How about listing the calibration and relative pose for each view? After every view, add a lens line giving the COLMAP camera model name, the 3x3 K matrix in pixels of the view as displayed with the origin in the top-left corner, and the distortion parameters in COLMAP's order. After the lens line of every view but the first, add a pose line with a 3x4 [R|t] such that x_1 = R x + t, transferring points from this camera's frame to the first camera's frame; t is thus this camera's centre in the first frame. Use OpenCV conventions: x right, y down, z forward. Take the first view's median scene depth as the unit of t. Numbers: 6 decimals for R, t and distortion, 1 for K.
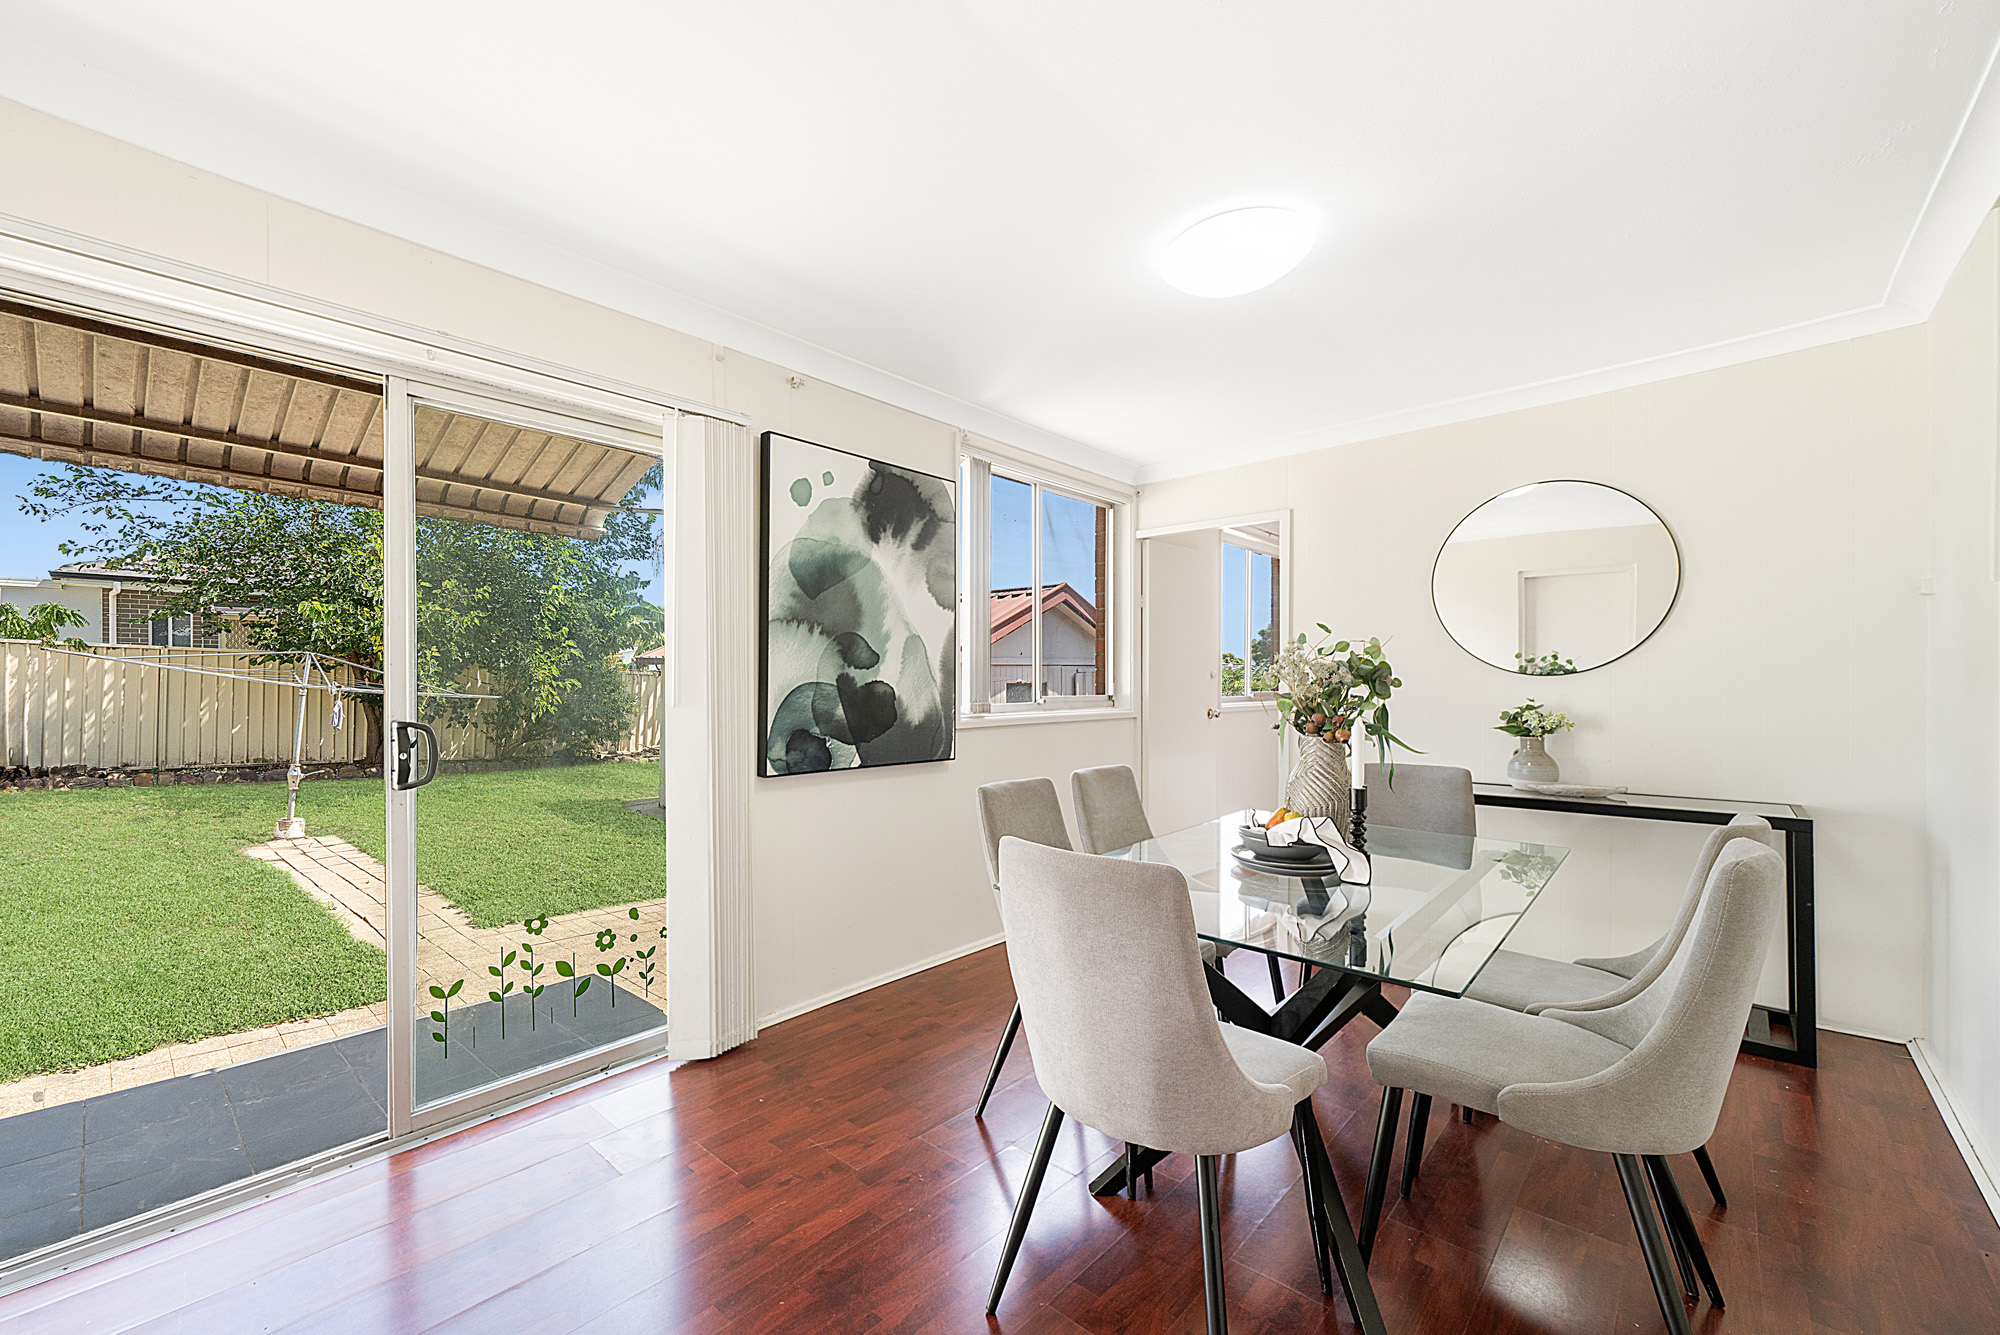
lens RADIAL K [[799.7, 0, 1000.0], [0, 799.7, 667.5], [0, 0, 1]] dist [-0.000208, -0.000021]
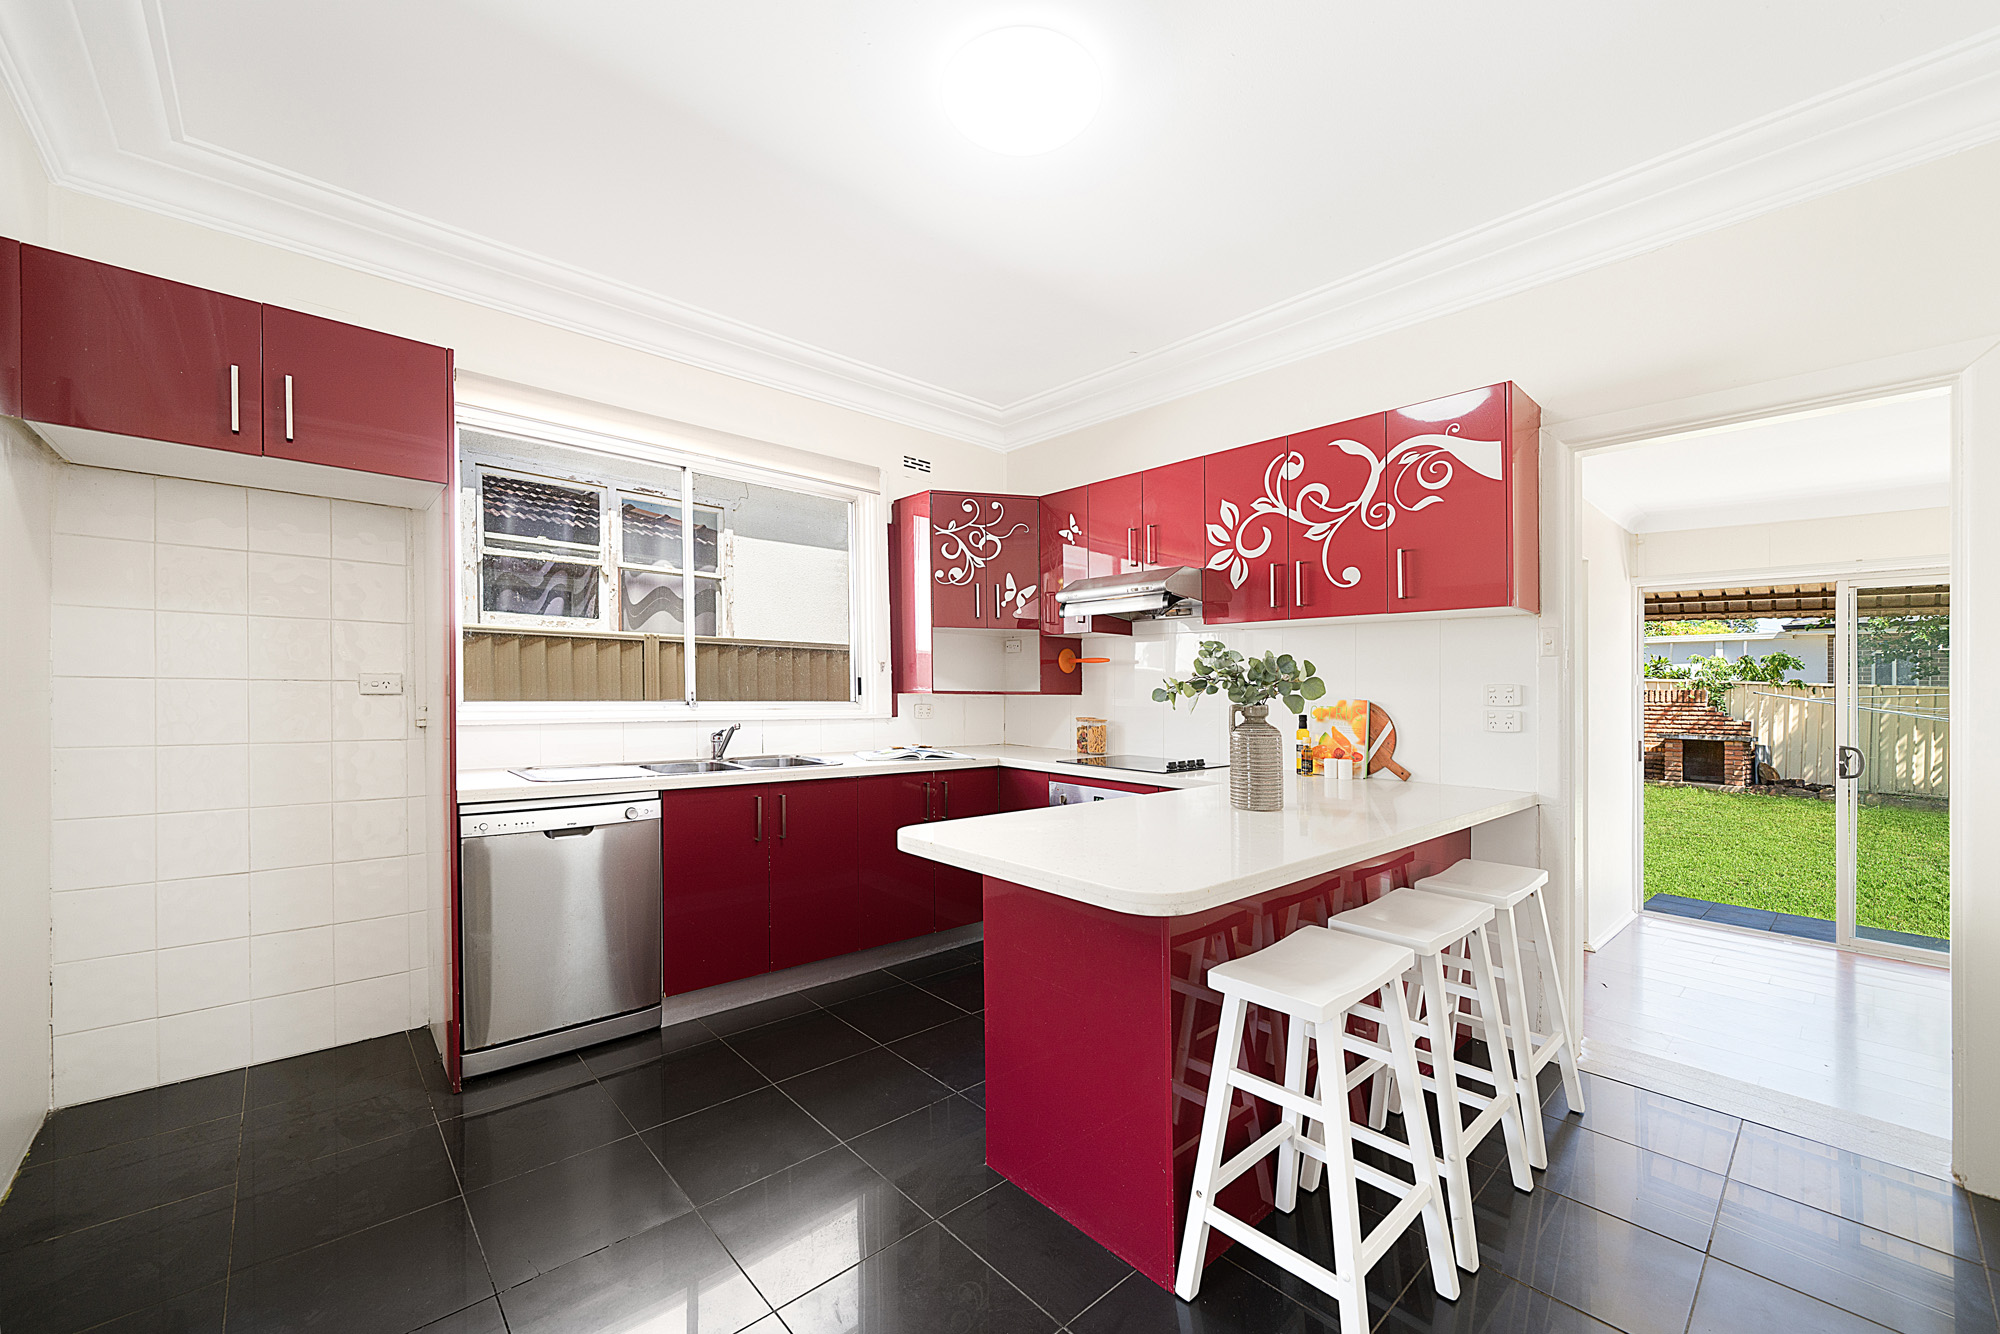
lens RADIAL K [[778.0, 0, 996.9], [0, 778.0, 689.2], [0, 0, 1]] dist [0.000702, 0.000131]
pose [[-0.104072, -0.003414, -0.994564, 0.210537], [-0.007619, 0.999968, -0.002635, -0.008364], [0.994541, 0.007303, -0.104095, -0.137373]]
